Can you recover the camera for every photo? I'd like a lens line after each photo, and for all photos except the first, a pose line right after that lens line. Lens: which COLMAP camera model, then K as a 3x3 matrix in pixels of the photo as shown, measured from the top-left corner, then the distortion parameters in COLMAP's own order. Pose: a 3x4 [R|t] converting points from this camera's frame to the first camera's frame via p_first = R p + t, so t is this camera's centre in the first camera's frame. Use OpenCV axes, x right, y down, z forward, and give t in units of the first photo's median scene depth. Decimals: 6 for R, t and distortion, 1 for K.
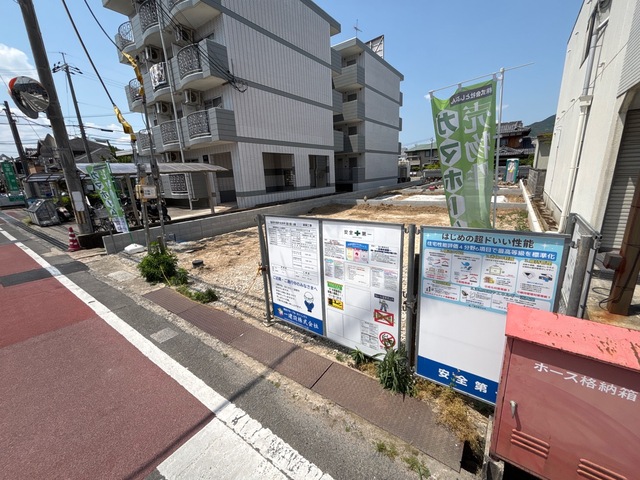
lens RADIAL K [[259.1, 0, 320.3], [0, 259.1, 239.0], [0, 0, 1]] dist [-0.000141, 0.000514]
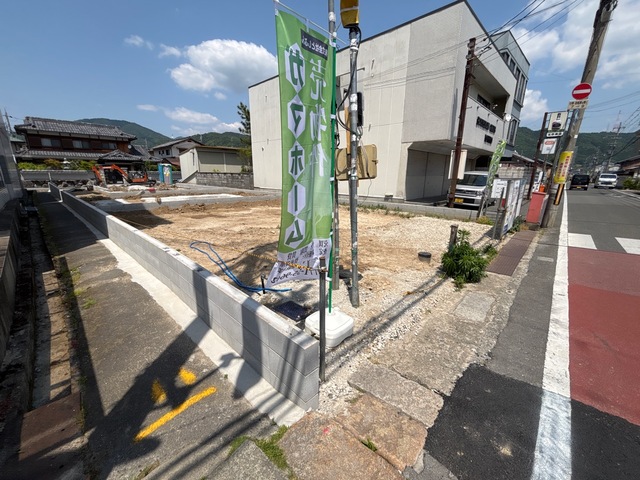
lens RADIAL K [[261.8, 0, 318.0], [0, 261.8, 240.9], [0, 0, 1]] dist [0.001678, 0.000060]
pose [[0.130733, -0.200900, 0.970849, -1.627193], [0.231141, 0.958444, 0.167208, -0.207835], [-0.964097, 0.202543, 0.171736, 1.456453]]
